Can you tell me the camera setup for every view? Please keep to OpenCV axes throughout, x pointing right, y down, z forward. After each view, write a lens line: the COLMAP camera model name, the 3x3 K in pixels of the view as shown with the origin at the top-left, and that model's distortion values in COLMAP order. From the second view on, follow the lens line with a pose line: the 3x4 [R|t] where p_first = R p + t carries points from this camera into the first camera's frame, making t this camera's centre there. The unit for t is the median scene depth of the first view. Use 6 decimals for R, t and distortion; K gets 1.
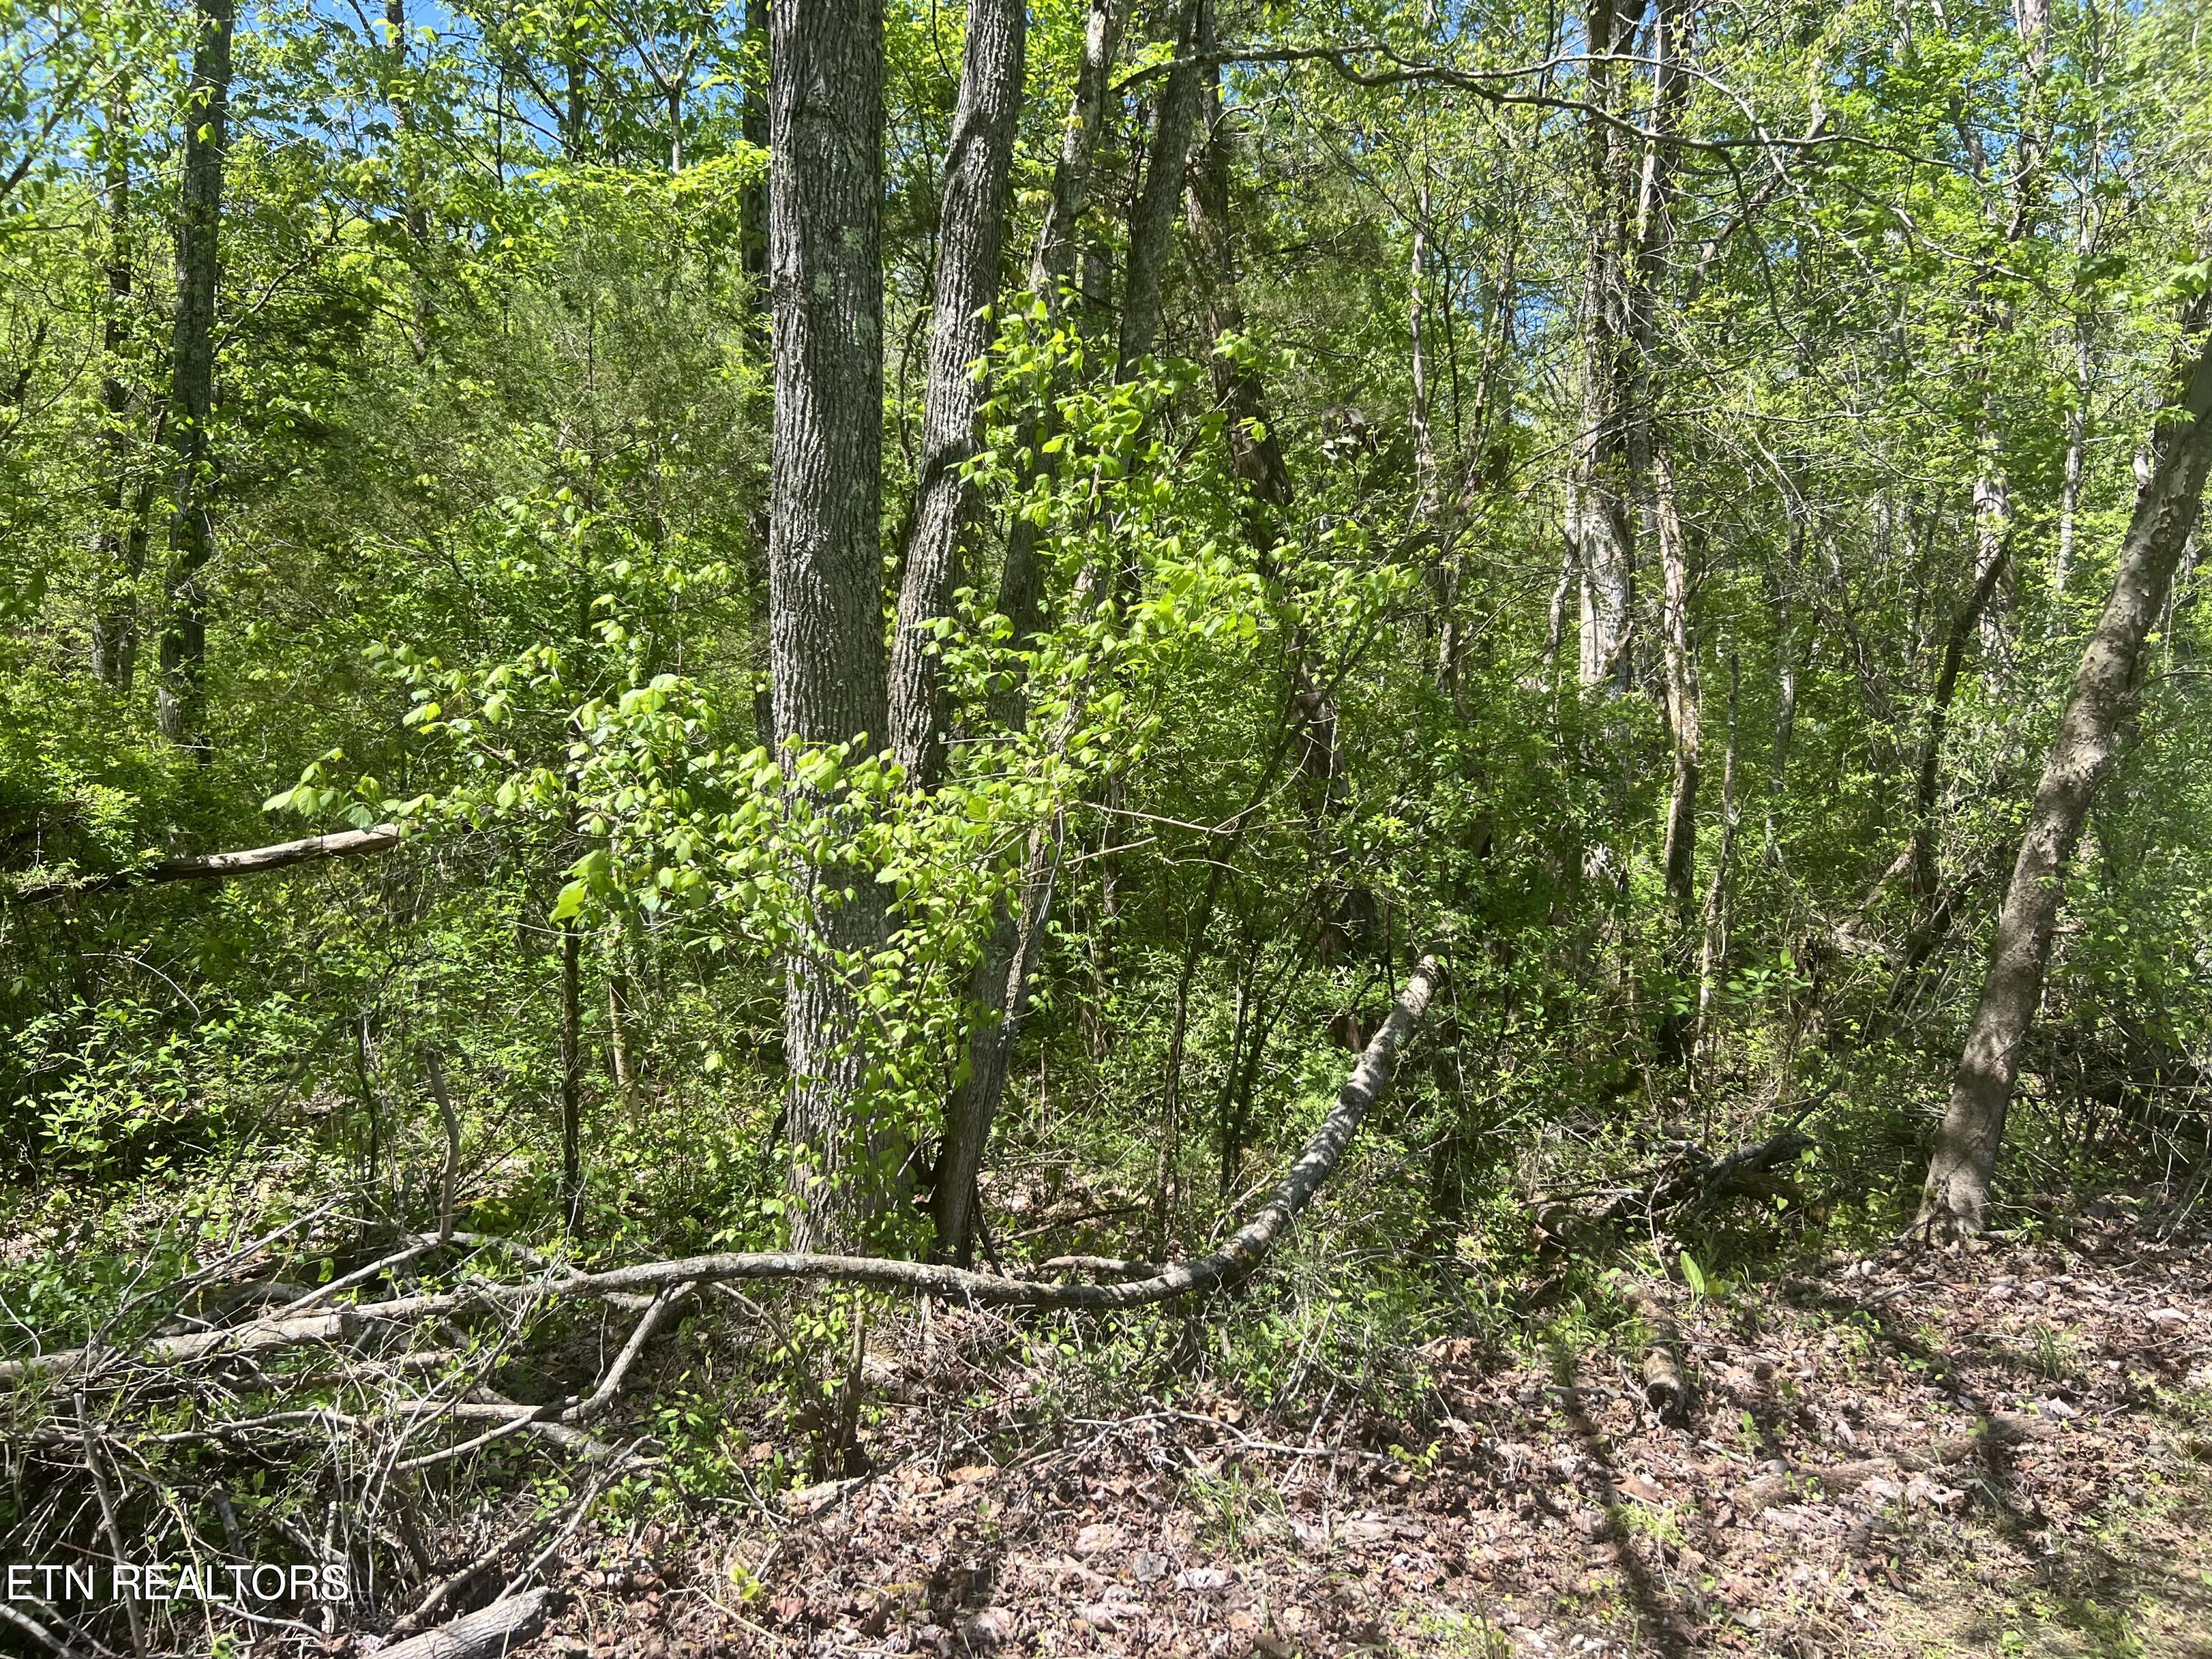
lens RADIAL K [[1653.0, 0, 1112.7], [0, 1653.0, 847.9], [0, 0, 1]] dist [0.060890, -0.085450]
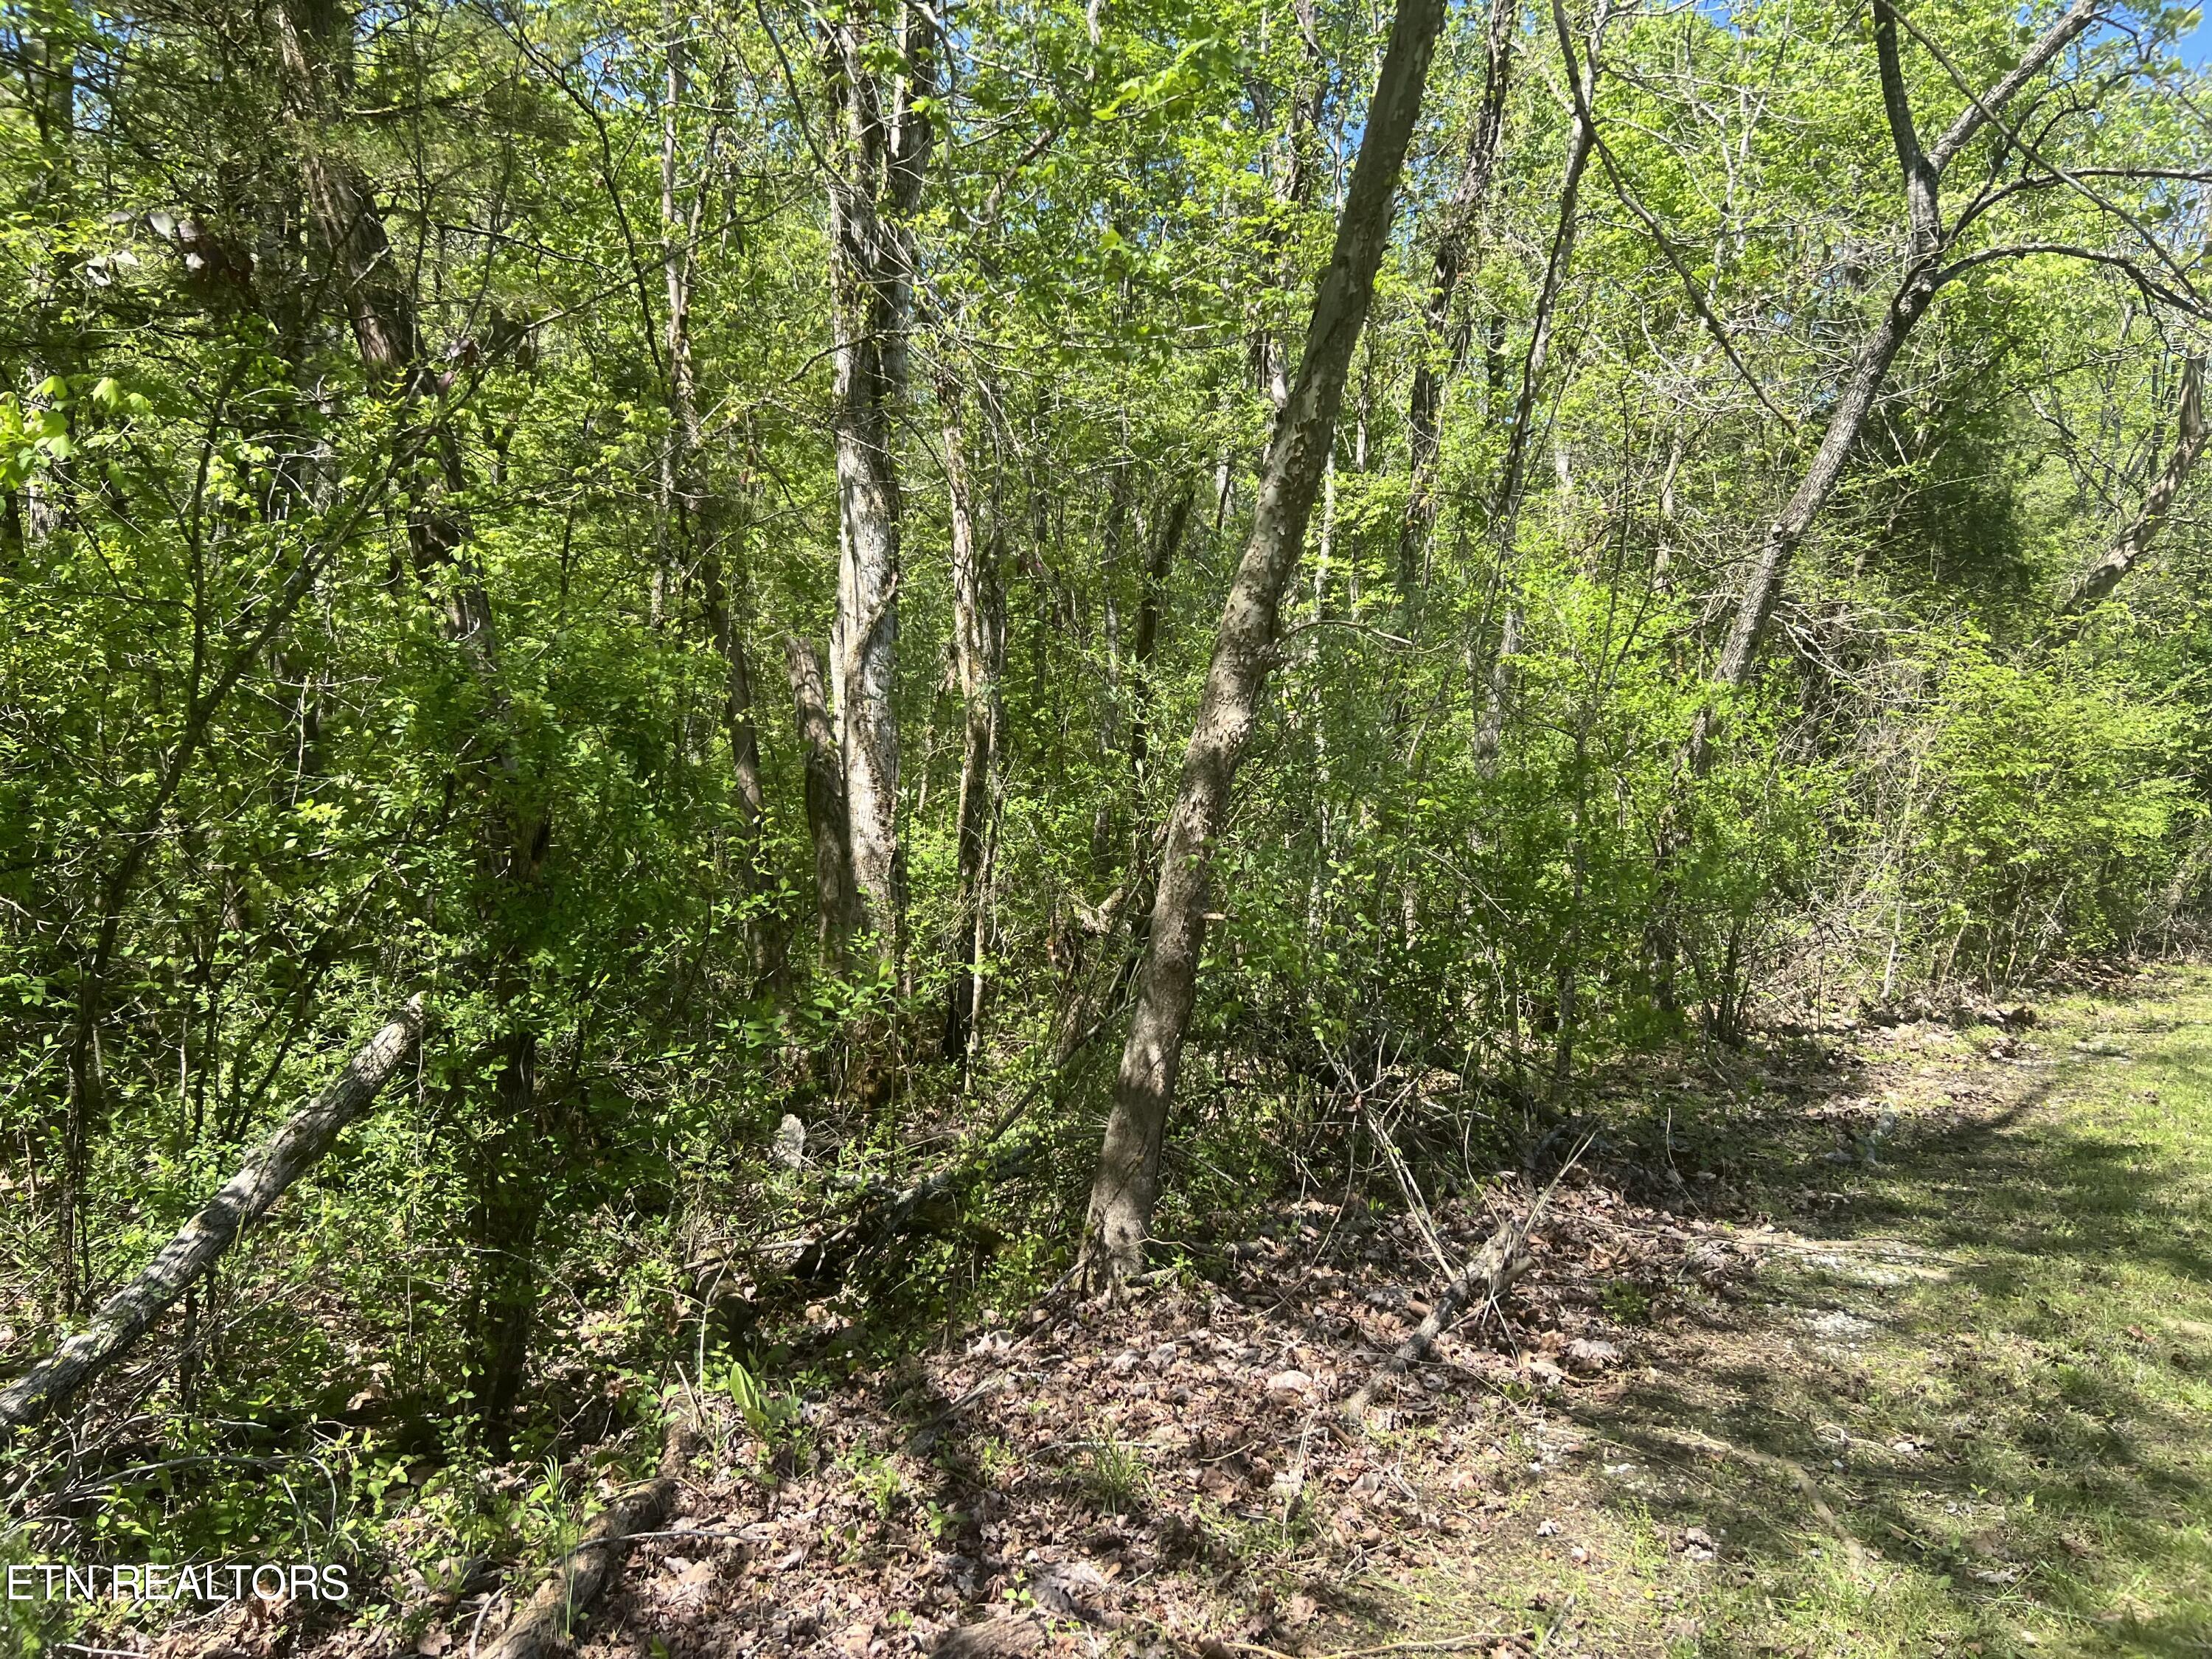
lens RADIAL K [[1652.1, 0, 1109.0], [0, 1652.1, 817.5], [0, 0, 1]] dist [0.050875, -0.059539]
pose [[0.948382, -0.024656, 0.316171, 0.237906], [0.025221, 0.999679, 0.002304, -0.006055], [-0.316127, 0.005789, 0.948699, 0.192818]]
